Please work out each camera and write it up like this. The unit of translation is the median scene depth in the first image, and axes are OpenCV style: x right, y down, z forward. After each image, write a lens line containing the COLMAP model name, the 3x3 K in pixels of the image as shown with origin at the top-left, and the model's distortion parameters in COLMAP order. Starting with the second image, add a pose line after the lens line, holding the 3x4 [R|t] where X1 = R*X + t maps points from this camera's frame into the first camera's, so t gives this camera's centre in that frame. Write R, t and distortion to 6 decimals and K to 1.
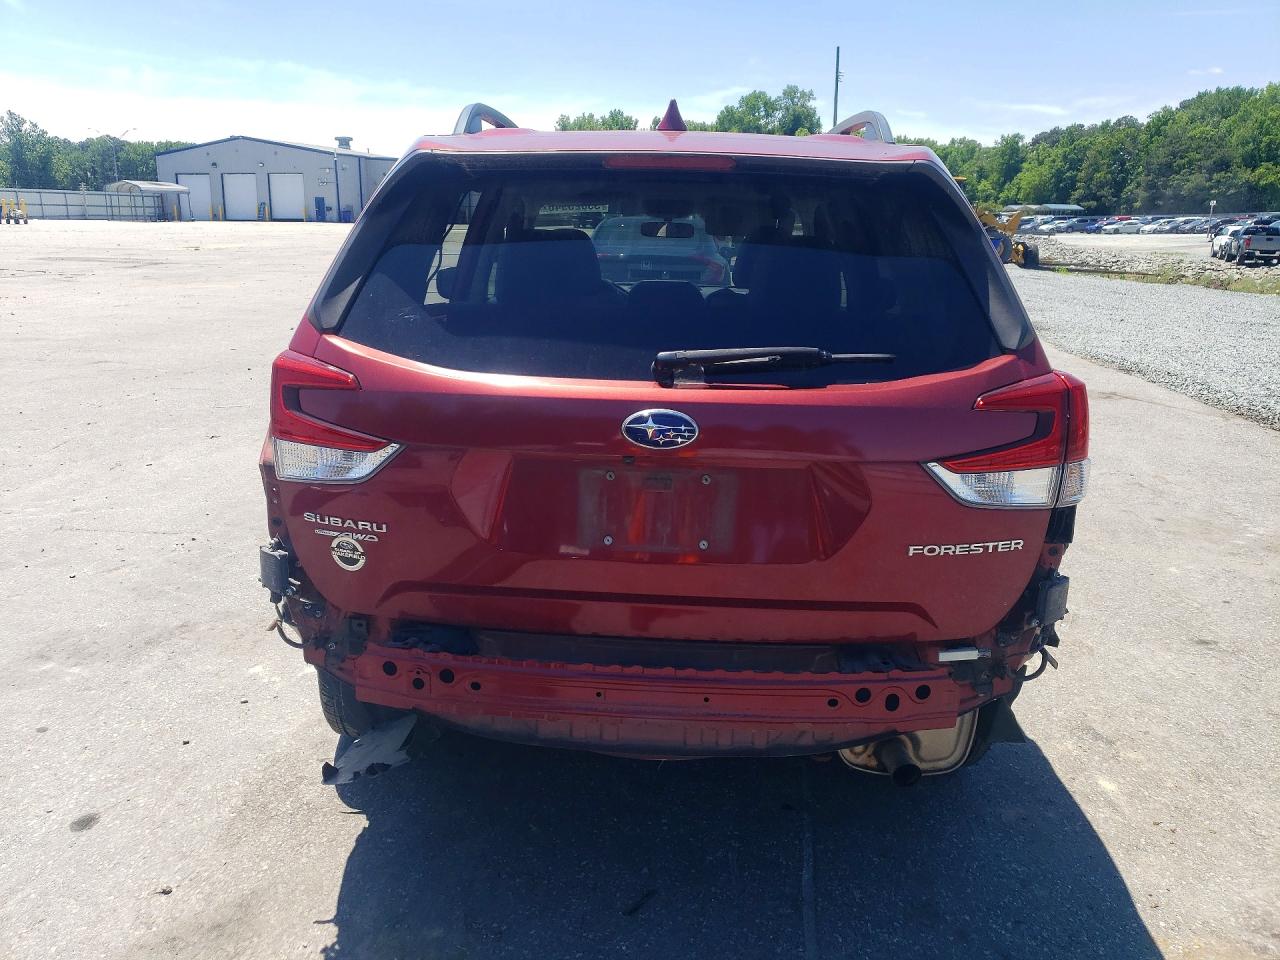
lens RADIAL K [[1068.3, 0, 655.4], [0, 1068.3, 479.6], [0, 0, 1]] dist [0.012704, 0.003737]
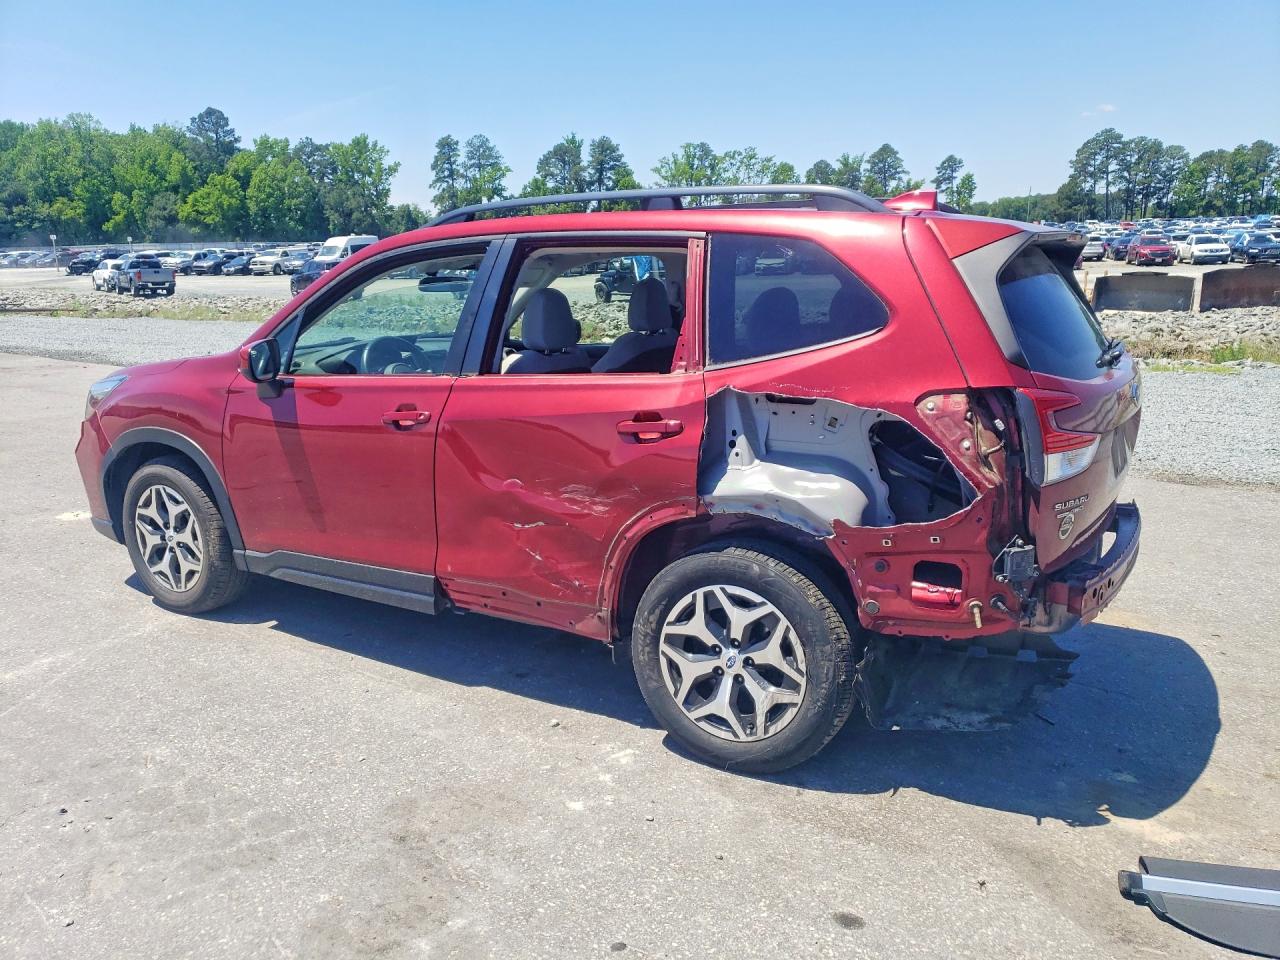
lens RADIAL K [[1068.3, 0, 655.4], [0, 1068.3, 479.6], [0, 0, 1]] dist [0.012704, 0.003737]
pose [[0.425007, -0.205312, 0.881599, -0.212533], [0.227651, 0.966877, 0.115425, -0.032780], [-0.876096, 0.151641, 0.457669, 0.102398]]
